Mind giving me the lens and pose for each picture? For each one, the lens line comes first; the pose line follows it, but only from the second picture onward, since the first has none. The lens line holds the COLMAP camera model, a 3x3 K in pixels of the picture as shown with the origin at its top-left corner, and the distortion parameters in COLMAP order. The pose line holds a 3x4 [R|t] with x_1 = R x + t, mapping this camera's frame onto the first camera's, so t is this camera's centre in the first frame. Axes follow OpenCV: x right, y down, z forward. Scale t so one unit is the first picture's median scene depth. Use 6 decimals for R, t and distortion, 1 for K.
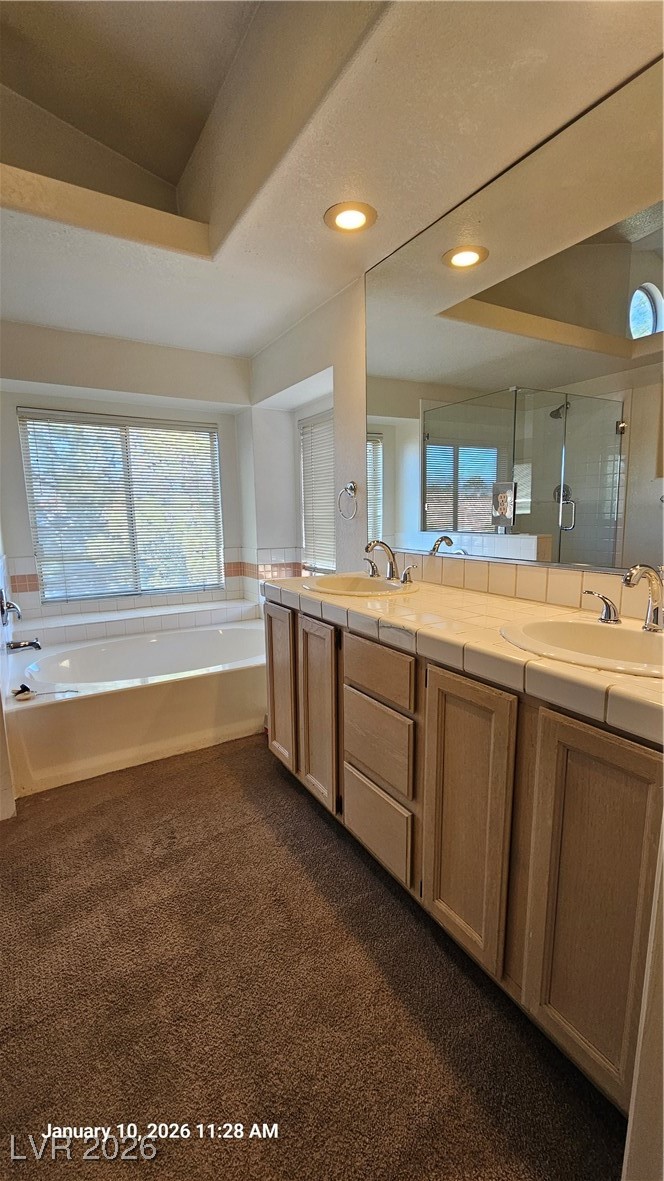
lens RADIAL K [[486.2, 0, 334.0], [0, 486.2, 593.1], [0, 0, 1]] dist [-0.001794, -0.000270]
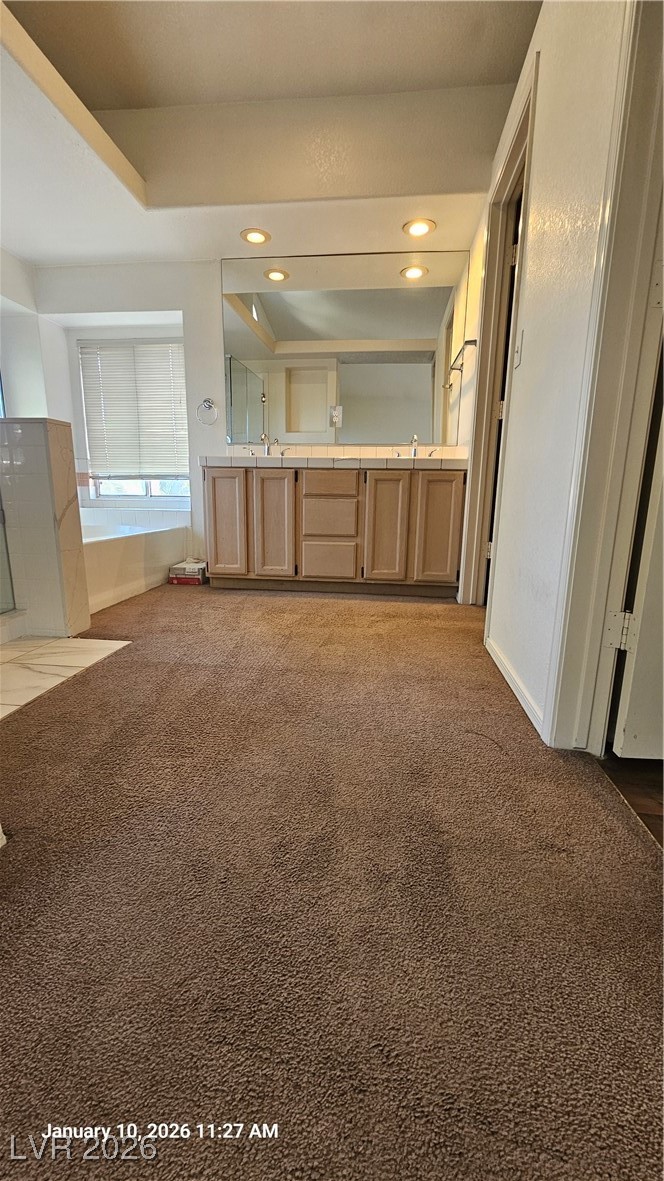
lens RADIAL K [[486.2, 0, 334.7], [0, 486.2, 594.8], [0, 0, 1]] dist [-0.001794, -0.000270]
pose [[0.611935, -0.146261, 0.777266, -0.678926], [0.108684, 0.988980, 0.100534, 0.177913], [-0.783405, 0.022956, 0.621088, -0.138826]]
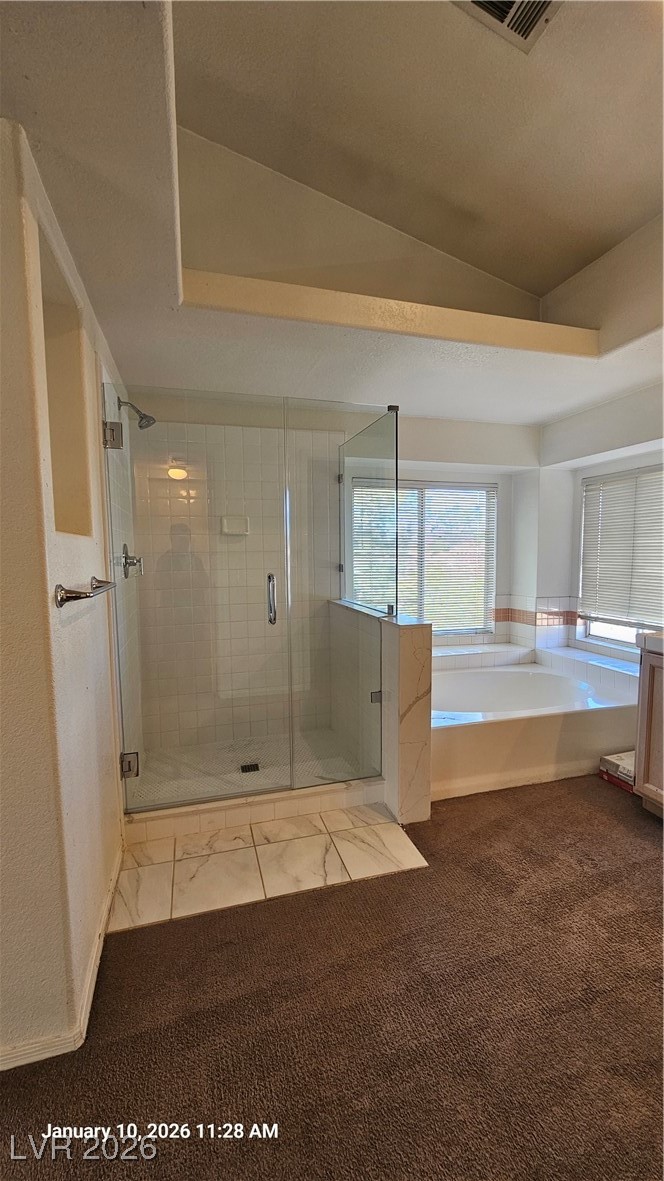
lens RADIAL K [[486.2, 0, 331.8], [0, 486.2, 594.5], [0, 0, 1]] dist [-0.001794, -0.000270]
pose [[0.965319, 0.028904, -0.259468, -0.329859], [-0.048310, 0.996465, -0.068728, -0.002421], [0.256565, 0.078879, 0.963303, -0.151689]]
